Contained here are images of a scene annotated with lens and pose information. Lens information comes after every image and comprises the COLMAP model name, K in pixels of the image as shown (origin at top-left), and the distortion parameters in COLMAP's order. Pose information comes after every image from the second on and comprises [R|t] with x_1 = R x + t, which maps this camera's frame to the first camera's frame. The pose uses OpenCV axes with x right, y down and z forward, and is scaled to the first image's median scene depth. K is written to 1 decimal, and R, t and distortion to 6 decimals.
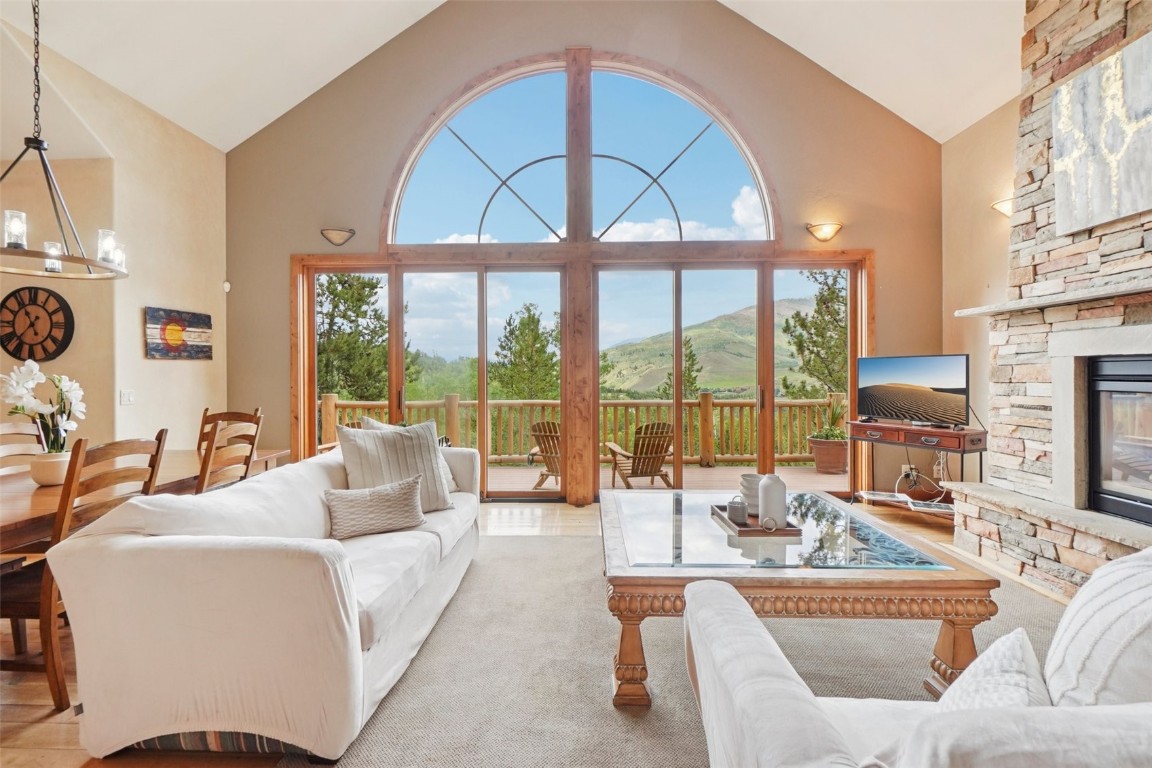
lens RADIAL K [[510.0, 0, 568.7], [0, 510.0, 377.1], [0, 0, 1]] dist [0.000103, -0.002505]
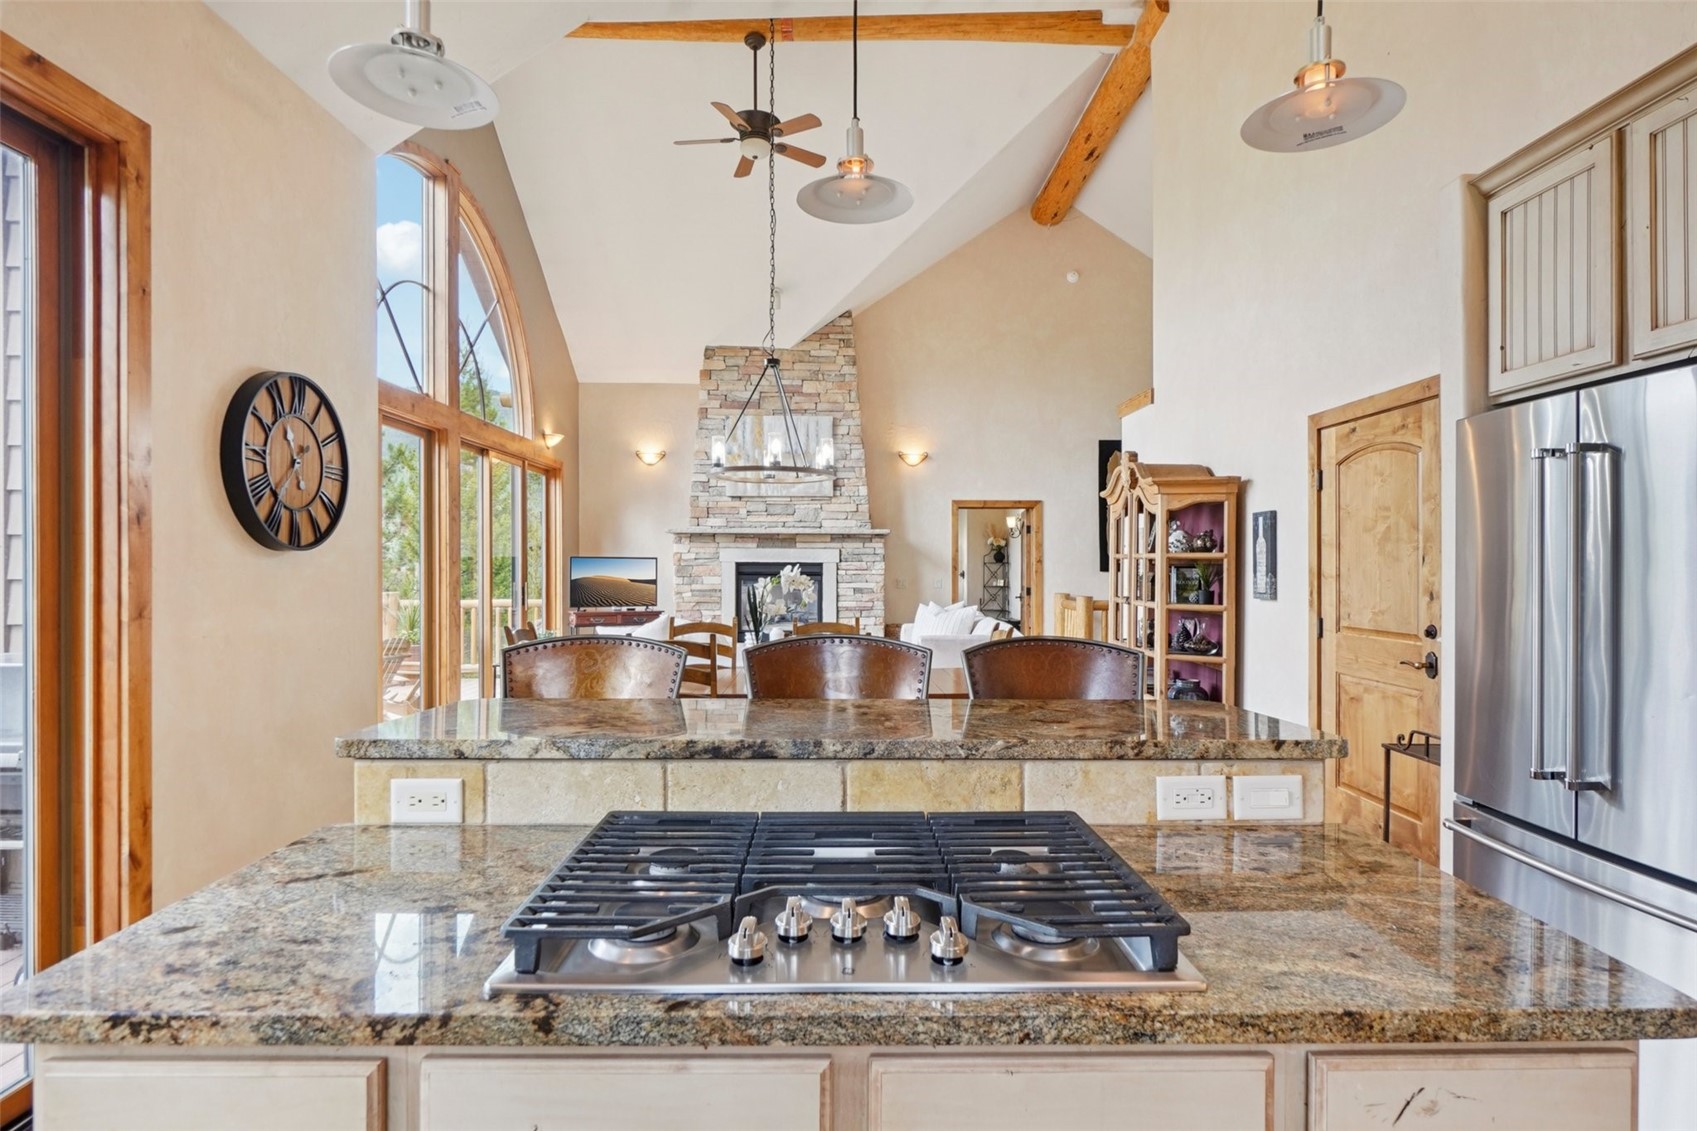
lens RADIAL K [[897.2, 0, 852.8], [0, 897.2, 578.6], [0, 0, 1]] dist [0.002184, -0.004134]
pose [[-0.041317, -0.010706, 0.999089, -1.954484], [0.003102, 0.999936, 0.010843, -0.012038], [-0.999141, 0.003547, -0.041281, 0.587287]]
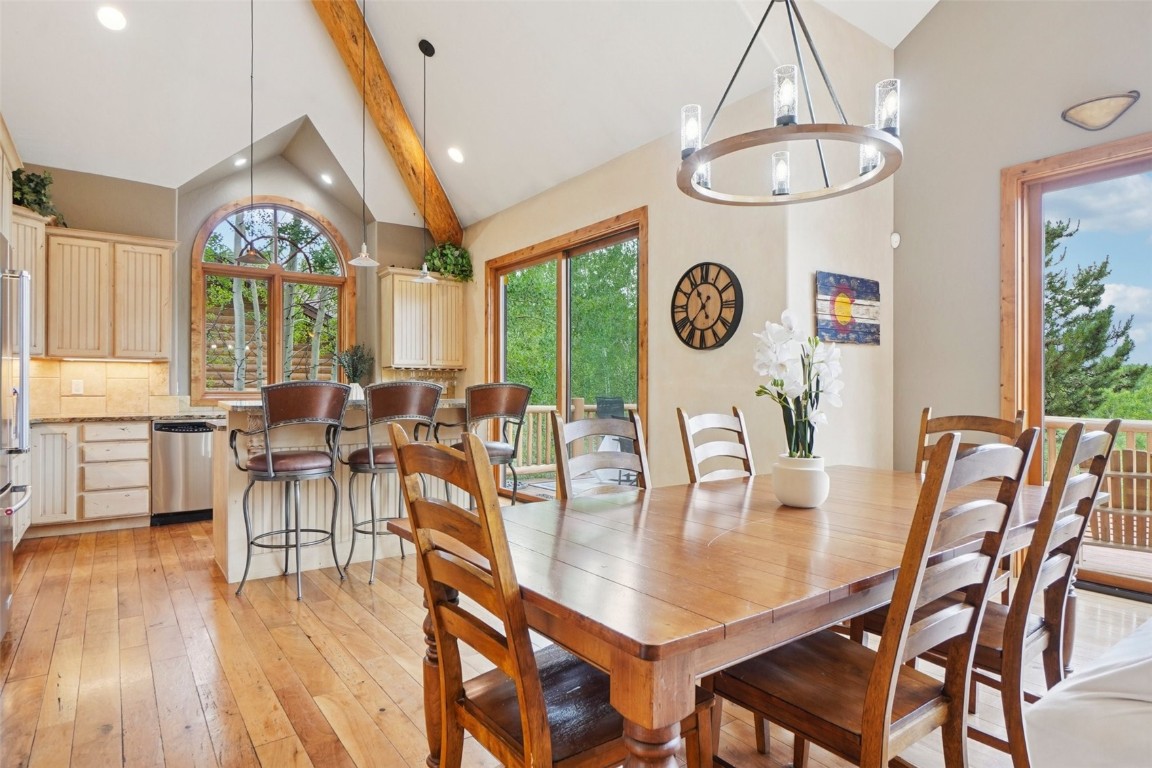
lens RADIAL K [[609.0, 0, 568.3], [0, 609.0, 389.1], [0, 0, 1]] dist [0.002184, -0.004134]
pose [[0.606033, 0.002709, -0.795435, -0.391342], [-0.008474, 0.999959, -0.003050, 0.044872], [0.795395, 0.008589, 0.606031, 0.200833]]
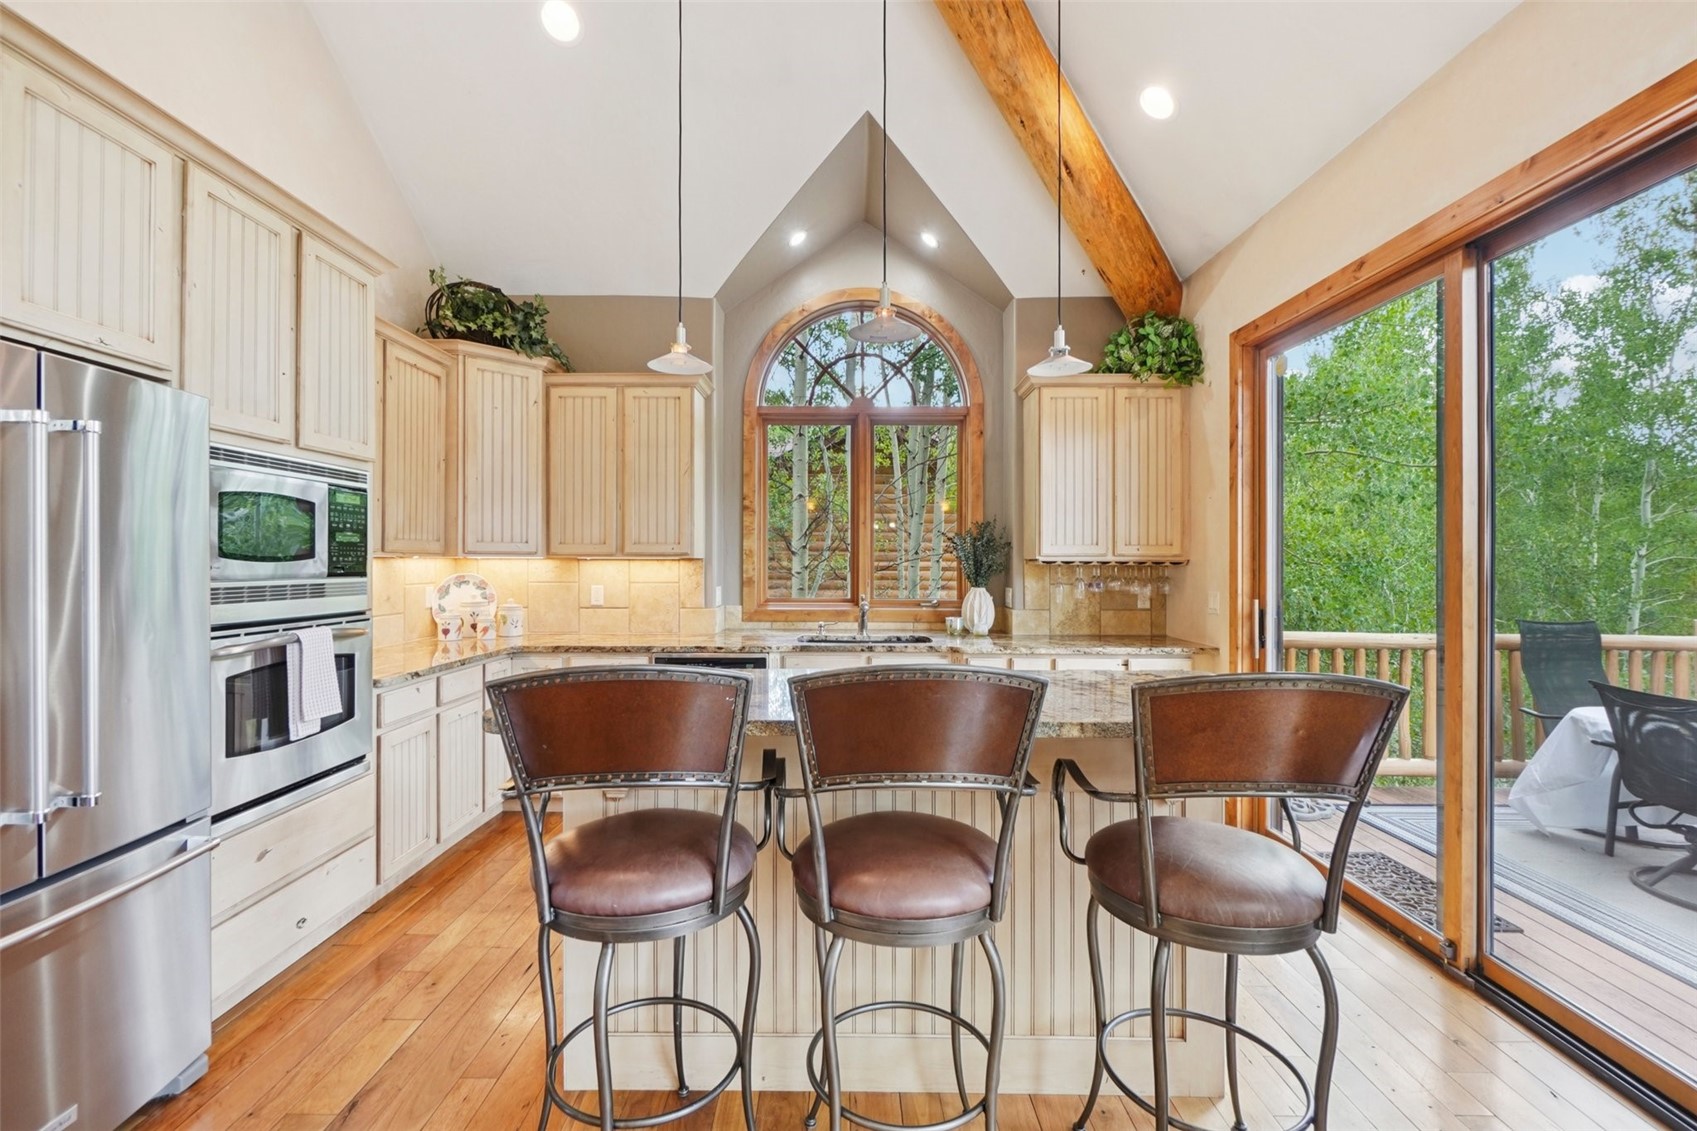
lens RADIAL K [[751.3, 0, 846.3], [0, 751.3, 562.3], [0, 0, 1]] dist [0.000103, -0.002505]
pose [[0.031006, 0.000596, -0.999519, -0.943032], [-0.009235, 0.999957, 0.000309, -0.014391], [0.999477, 0.009221, 0.031010, 0.528703]]
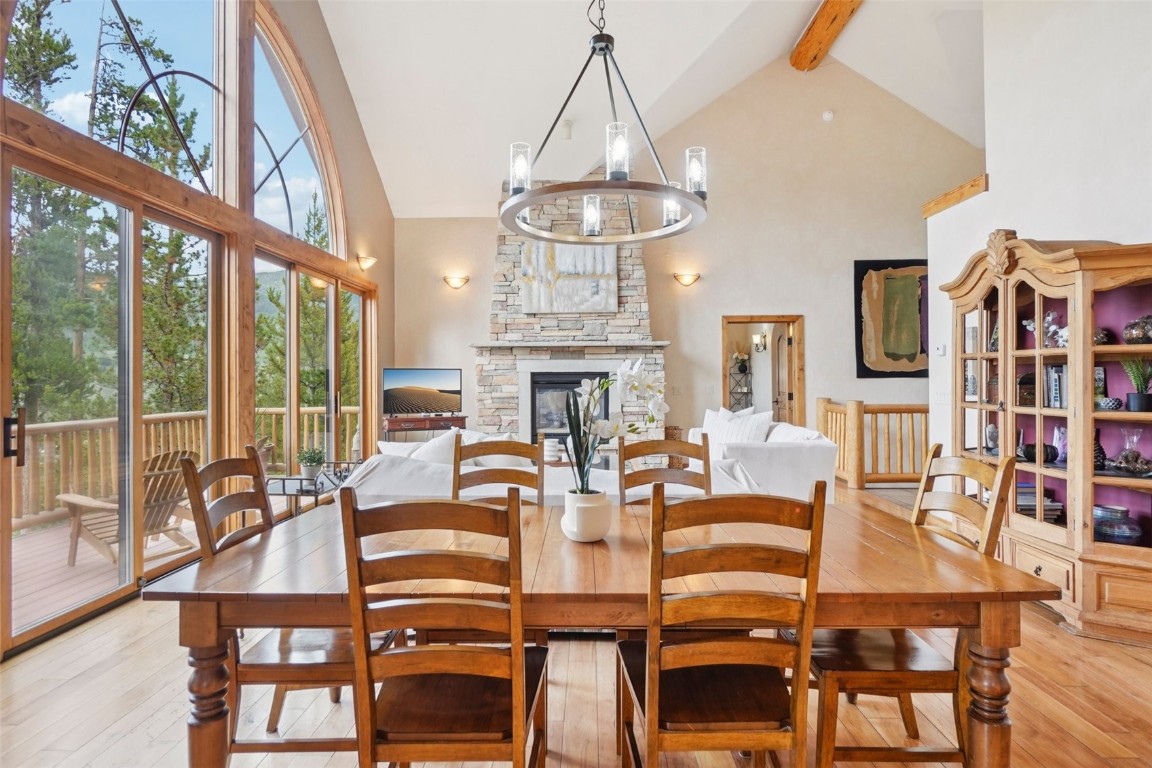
lens RADIAL K [[609.0, 0, 578.6], [0, 609.0, 380.6], [0, 0, 1]] dist [0.002184, -0.004134]
pose [[0.001334, 0.002429, 0.999996, -1.274242], [0.011120, 0.999935, -0.002444, 0.002248], [-0.999937, 0.011123, 0.001307, 0.667304]]
